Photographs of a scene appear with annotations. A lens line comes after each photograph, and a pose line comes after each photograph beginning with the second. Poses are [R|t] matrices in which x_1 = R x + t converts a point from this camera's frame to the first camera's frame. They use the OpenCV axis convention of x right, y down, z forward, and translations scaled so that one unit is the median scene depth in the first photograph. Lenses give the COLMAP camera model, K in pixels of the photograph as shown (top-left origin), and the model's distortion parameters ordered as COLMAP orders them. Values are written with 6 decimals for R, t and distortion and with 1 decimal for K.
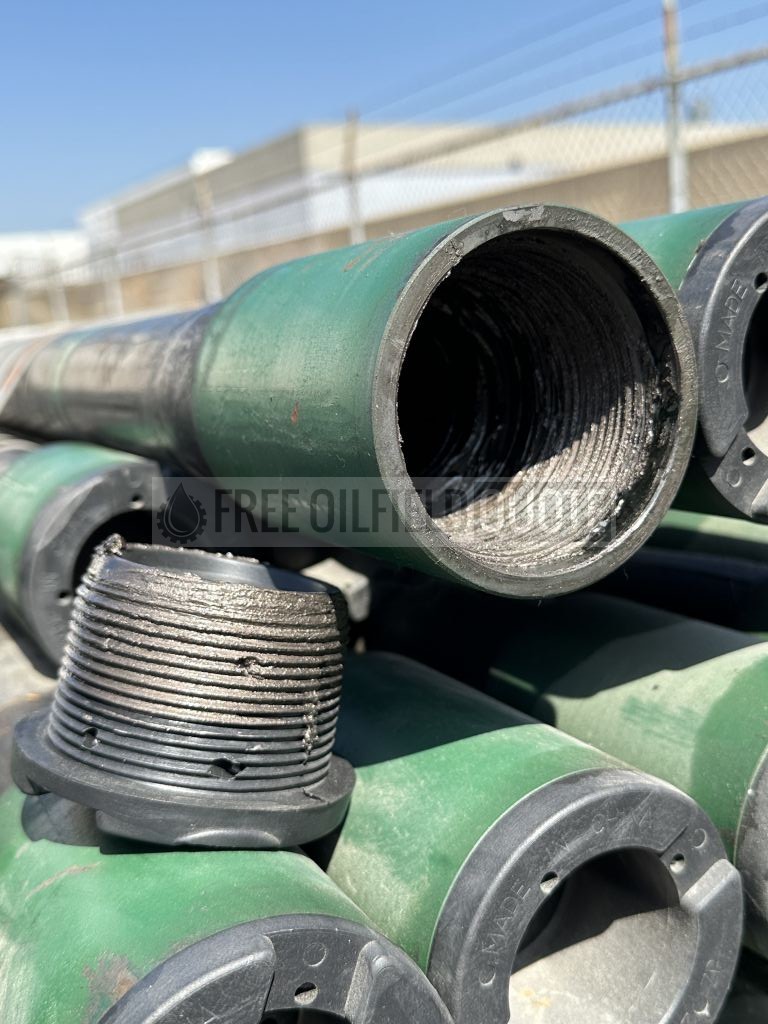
lens RADIAL K [[1097.0, 0, 384.0], [0, 1097.0, 512.0], [0, 0, 1]] dist [0.162568, -0.467860]
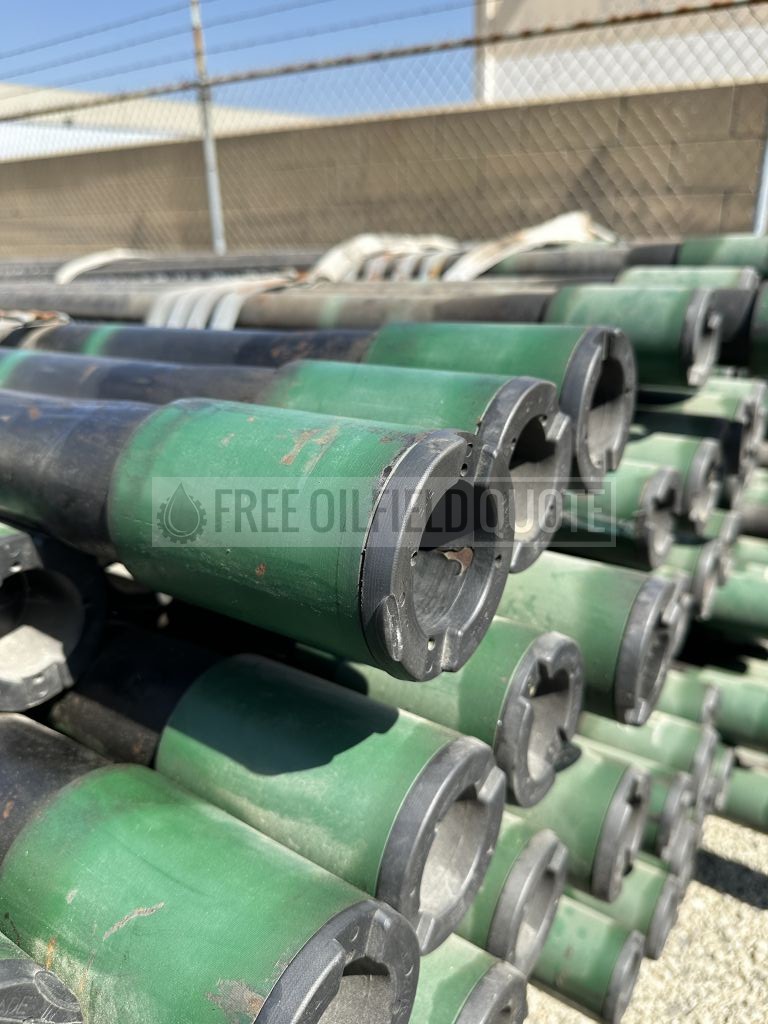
lens RADIAL K [[763.3, 0, 384.0], [0, 763.3, 512.0], [0, 0, 1]] dist [-0.022344, -0.002875]
pose [[0.893622, -0.120239, 0.432415, -0.327439], [0.053202, 0.985032, 0.163955, -0.294257], [-0.445657, -0.123508, 0.886643, 0.064595]]
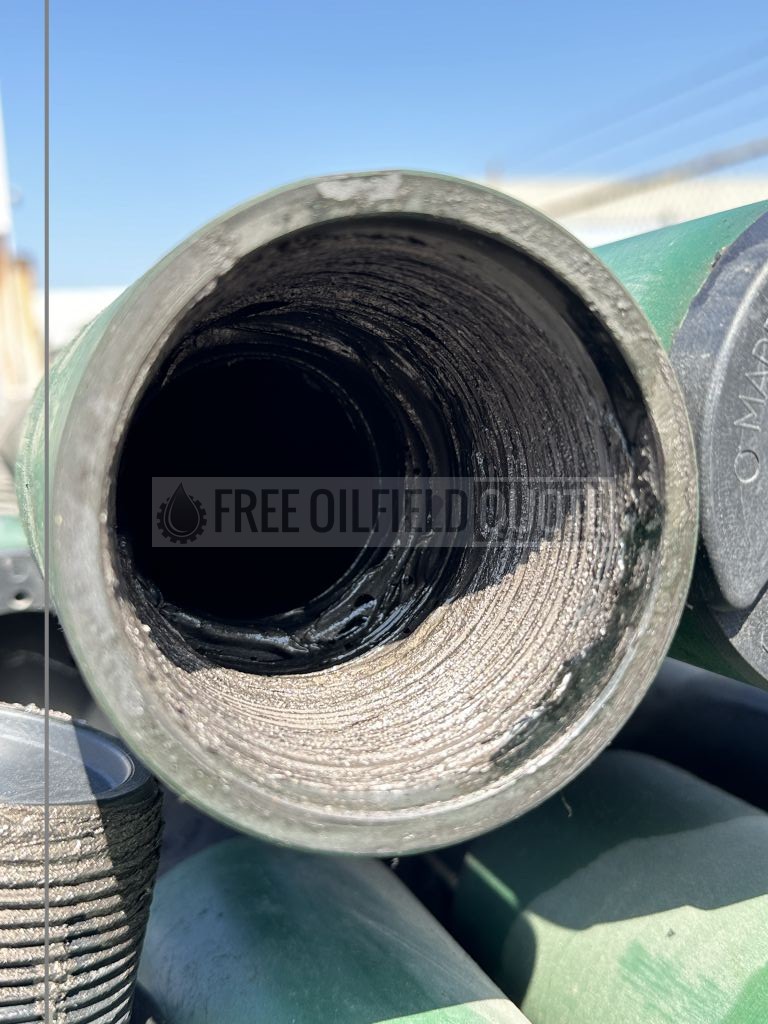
lens RADIAL K [[1097.0, 0, 384.0], [0, 1097.0, 512.0], [0, 0, 1]] dist [0.162568, -0.467860]
pose [[0.991721, 0.029491, -0.124982, 0.189524], [-0.035517, 0.998298, -0.046265, -0.067550], [0.123405, 0.050321, 0.991080, 0.394335]]
